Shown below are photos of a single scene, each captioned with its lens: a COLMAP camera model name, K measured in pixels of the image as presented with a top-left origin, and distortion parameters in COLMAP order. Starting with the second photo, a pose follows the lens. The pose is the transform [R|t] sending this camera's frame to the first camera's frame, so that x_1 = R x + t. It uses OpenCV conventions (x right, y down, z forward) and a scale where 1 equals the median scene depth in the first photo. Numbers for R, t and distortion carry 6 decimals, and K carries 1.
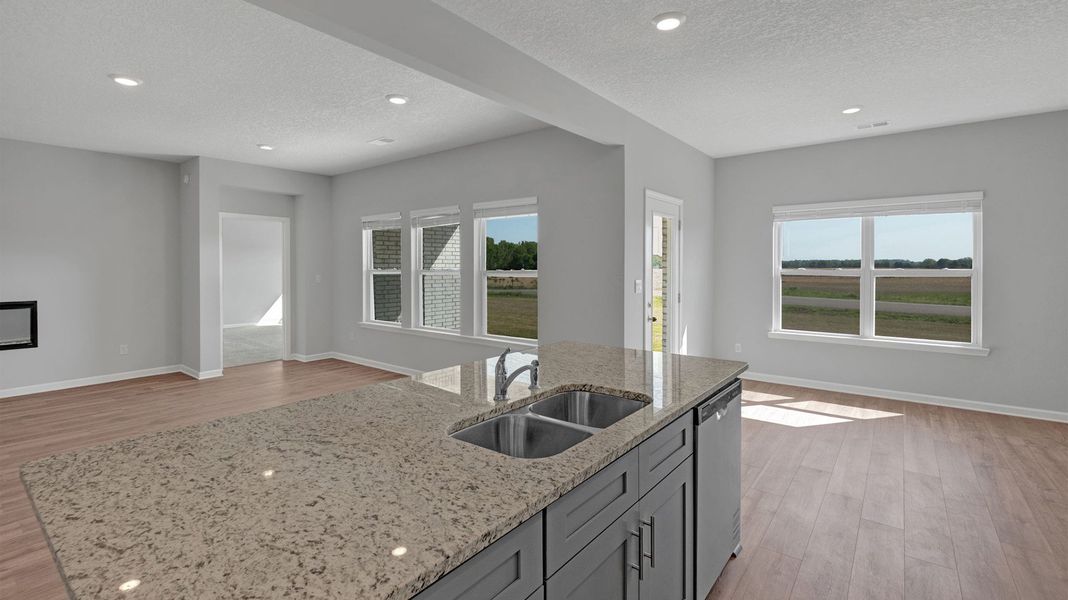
lens RADIAL K [[474.7, 0, 532.2], [0, 474.7, 265.7], [0, 0, 1]] dist [-0.000781, -0.000657]
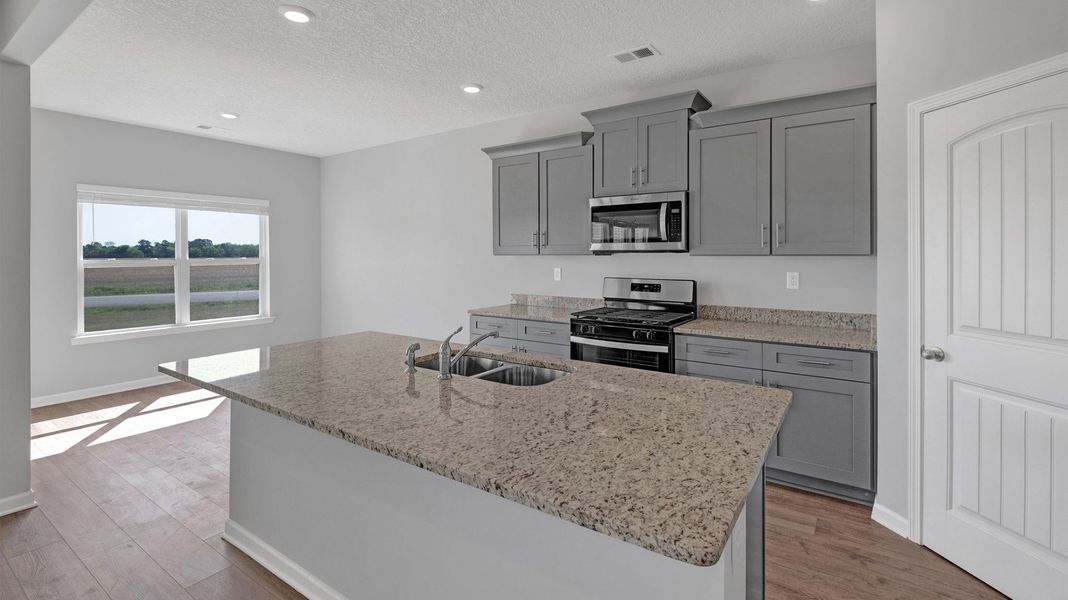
lens RADIAL K [[472.5, 0, 534.1], [0, 472.5, 252.3], [0, 0, 1]] dist [-0.002001, -0.000693]
pose [[-0.062385, 0.005095, 0.998039, -1.131903], [0.004318, 0.999979, -0.004835, 0.001296], [-0.998043, 0.004008, -0.062406, 0.845309]]
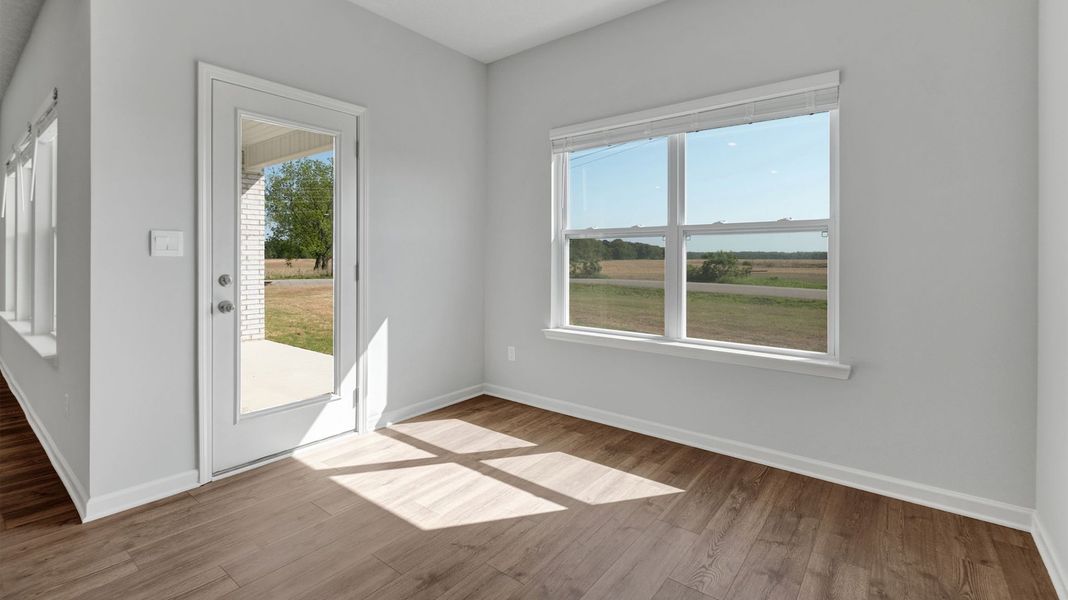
lens RADIAL K [[472.5, 0, 534.1], [0, 472.5, 252.3], [0, 0, 1]] dist [-0.002001, -0.000693]
pose [[0.999989, 0.004593, 0.001369, 1.537920], [-0.004578, 0.999931, -0.010863, 0.143451], [-0.001419, 0.010857, 0.999940, 1.192623]]
